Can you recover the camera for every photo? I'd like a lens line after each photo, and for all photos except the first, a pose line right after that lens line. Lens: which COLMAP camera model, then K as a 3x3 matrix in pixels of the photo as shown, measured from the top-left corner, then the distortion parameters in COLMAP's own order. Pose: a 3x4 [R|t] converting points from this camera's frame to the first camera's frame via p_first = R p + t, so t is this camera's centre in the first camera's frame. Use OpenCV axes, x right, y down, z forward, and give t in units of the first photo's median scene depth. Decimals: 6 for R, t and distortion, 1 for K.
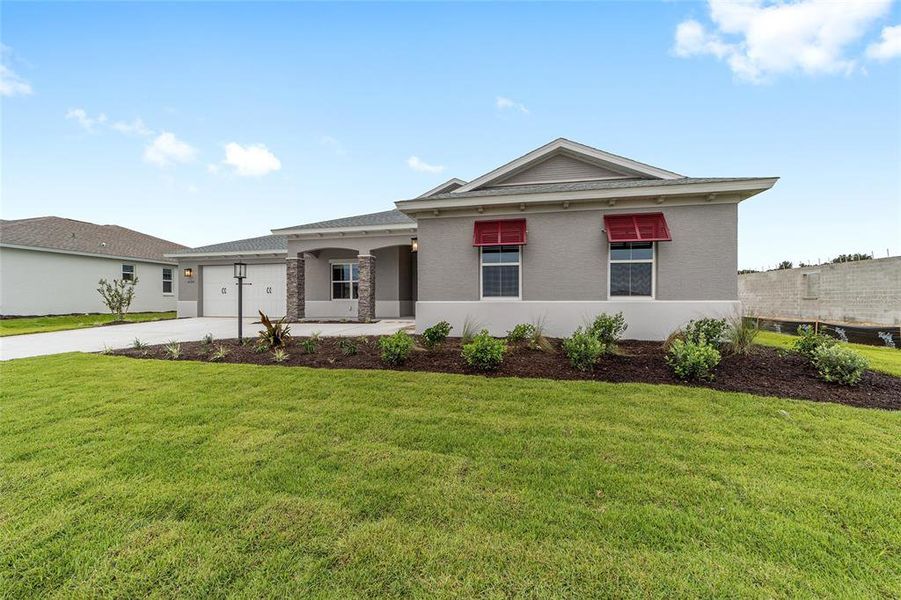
lens RADIAL K [[344.9, 0, 449.2], [0, 344.9, 299.4], [0, 0, 1]] dist [-0.002703, 0.003315]
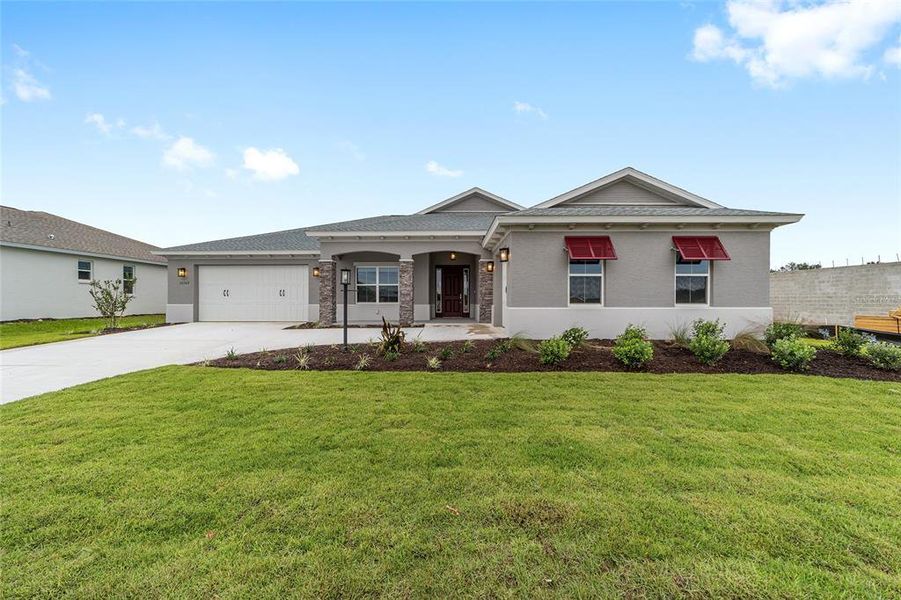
lens RADIAL K [[344.9, 0, 449.8], [0, 344.9, 299.6], [0, 0, 1]] dist [-0.002703, 0.003315]
pose [[0.981181, 0.002089, 0.193077, -0.319937], [-0.002468, 0.999995, 0.001724, -0.013876], [-0.193072, -0.002168, 0.981182, -0.016841]]
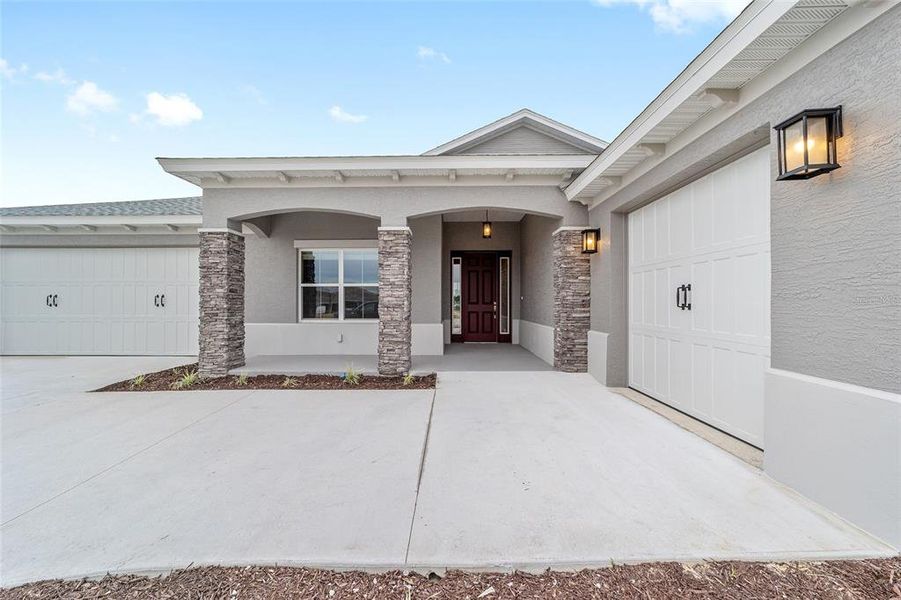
lens RADIAL K [[344.9, 0, 448.5], [0, 344.9, 300.0], [0, 0, 1]] dist [-0.002703, 0.003315]
pose [[0.983243, 0.004686, 0.182239, -0.260937], [-0.003739, 0.999978, -0.005542, -0.032788], [-0.182261, 0.004768, 0.983239, 0.555232]]
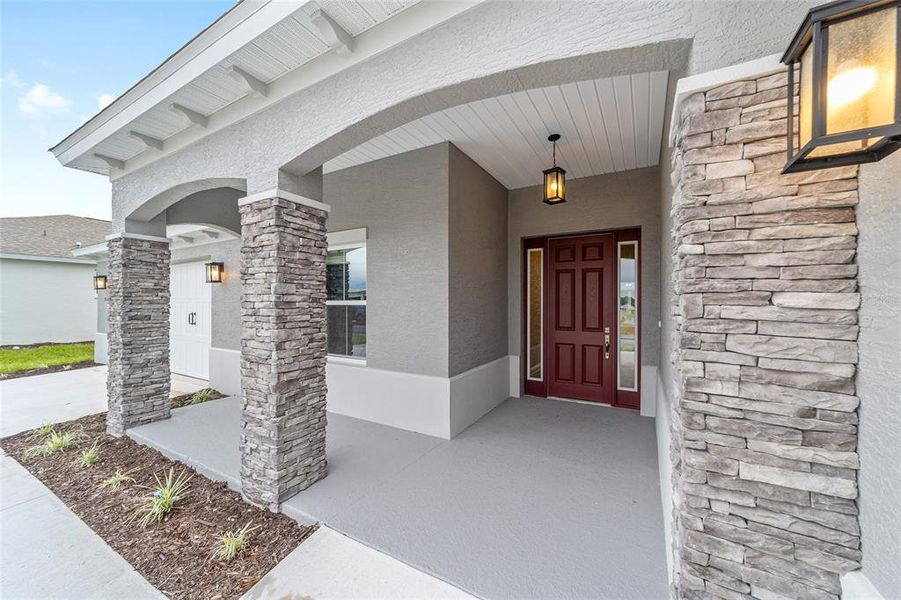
lens RADIAL K [[344.9, 0, 443.6], [0, 344.9, 302.5], [0, 0, 1]] dist [-0.002703, 0.003315]
pose [[0.945399, 0.003053, -0.325901, -0.068962], [-0.001583, 0.999987, 0.004775, -0.064047], [0.325911, -0.003998, 0.945392, 0.845717]]
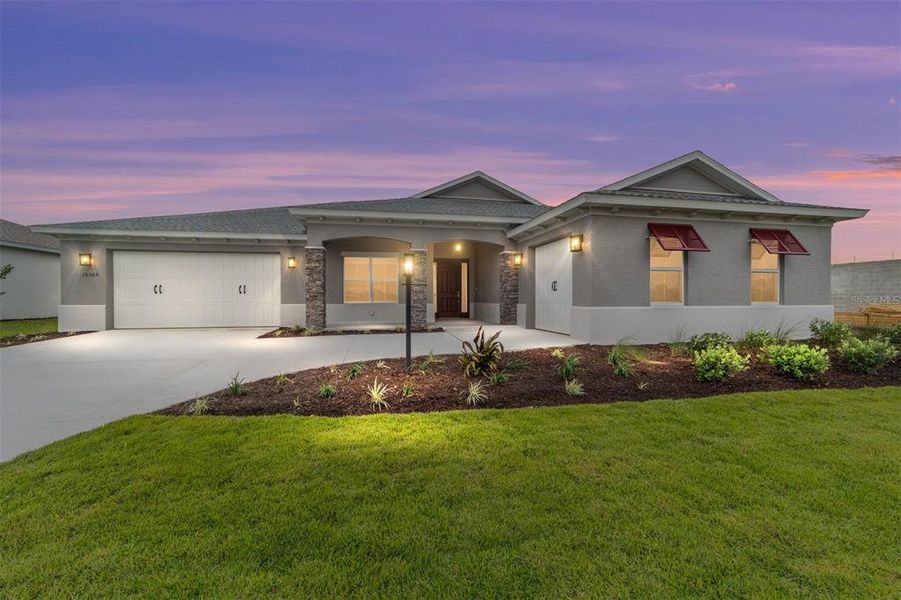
lens RADIAL K [[344.9, 0, 450.7], [0, 344.9, 298.0], [0, 0, 1]] dist [-0.002703, 0.003315]
pose [[0.921855, 0.000625, 0.387535, -0.502689], [-0.001016, 0.999999, 0.000806, -0.012045], [-0.387534, -0.001137, 0.921855, 0.209810]]
